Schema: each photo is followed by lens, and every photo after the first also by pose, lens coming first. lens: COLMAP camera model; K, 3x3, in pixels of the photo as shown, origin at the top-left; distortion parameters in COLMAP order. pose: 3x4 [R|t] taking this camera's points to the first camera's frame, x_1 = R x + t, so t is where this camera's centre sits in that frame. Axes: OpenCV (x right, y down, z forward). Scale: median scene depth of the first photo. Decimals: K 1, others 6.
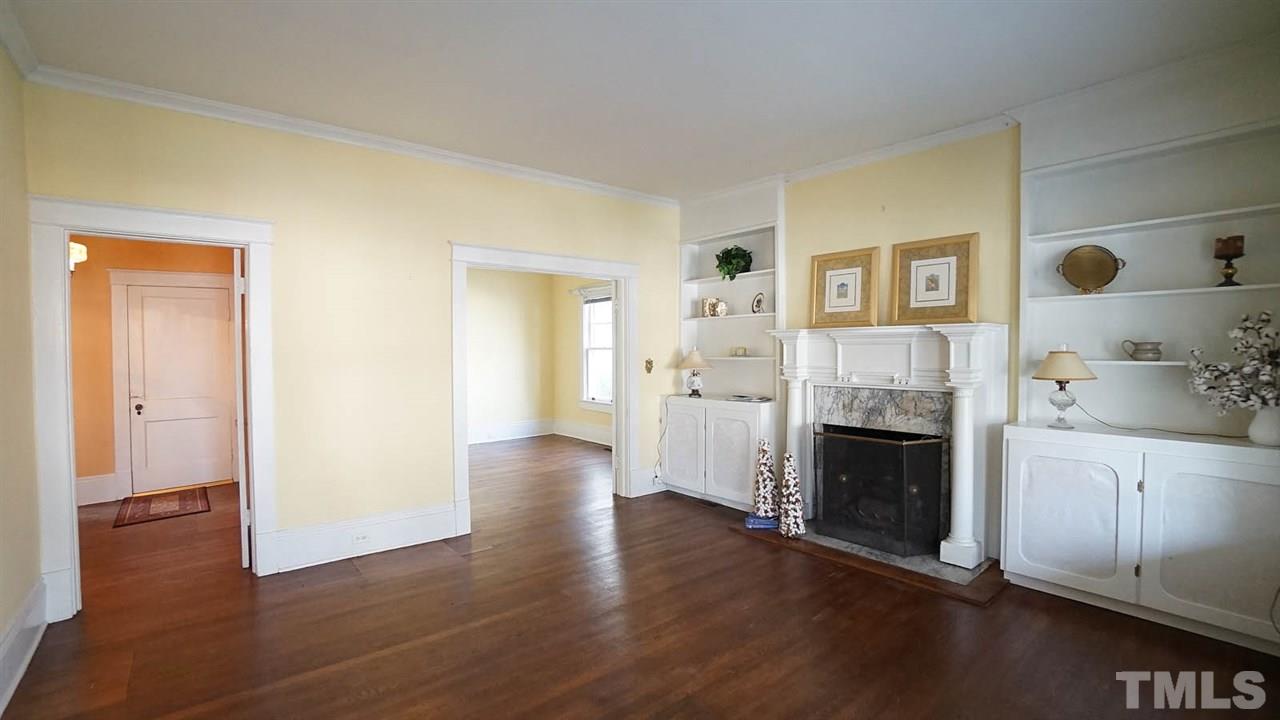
lens RADIAL K [[564.6, 0, 635.9], [0, 564.6, 360.9], [0, 0, 1]] dist [-0.082222, 0.036904]
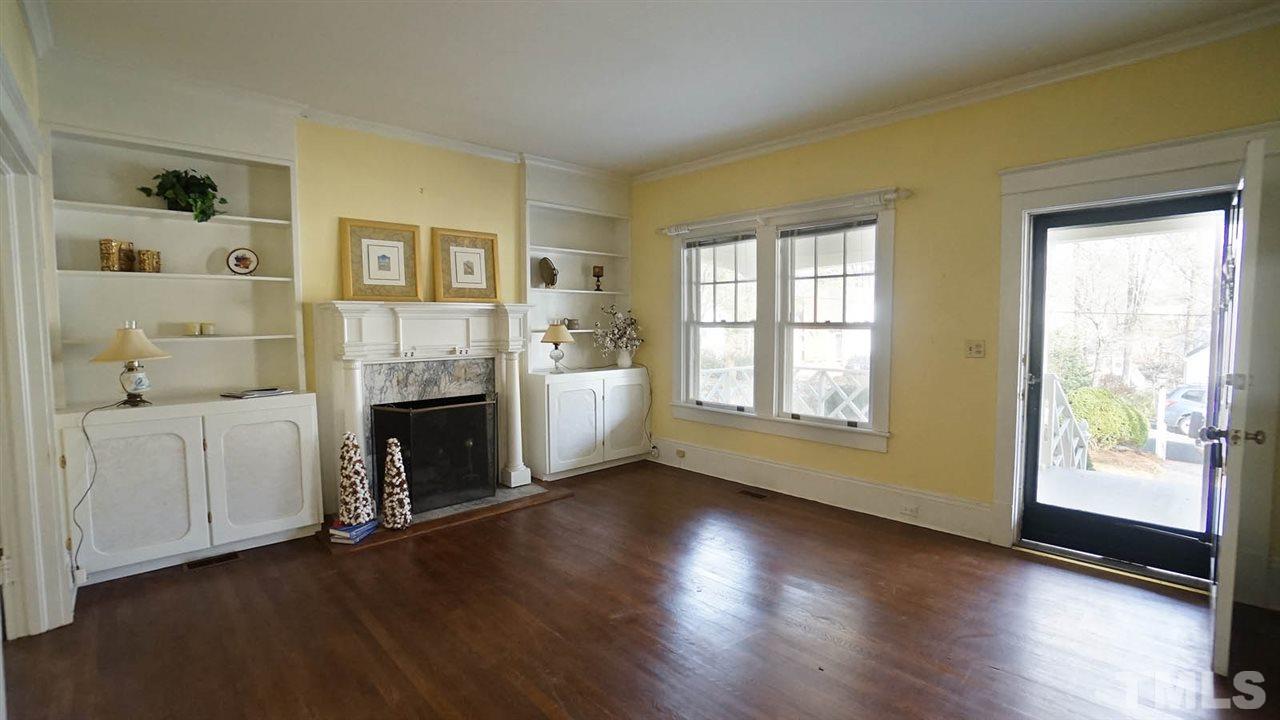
lens RADIAL K [[564.6, 0, 635.9], [0, 564.6, 360.9], [0, 0, 1]] dist [-0.082222, 0.036904]
pose [[-0.069837, -0.058780, 0.995825, -0.660845], [0.030084, 0.997684, 0.061000, -0.003606], [-0.997105, 0.034218, -0.067907, 0.683785]]
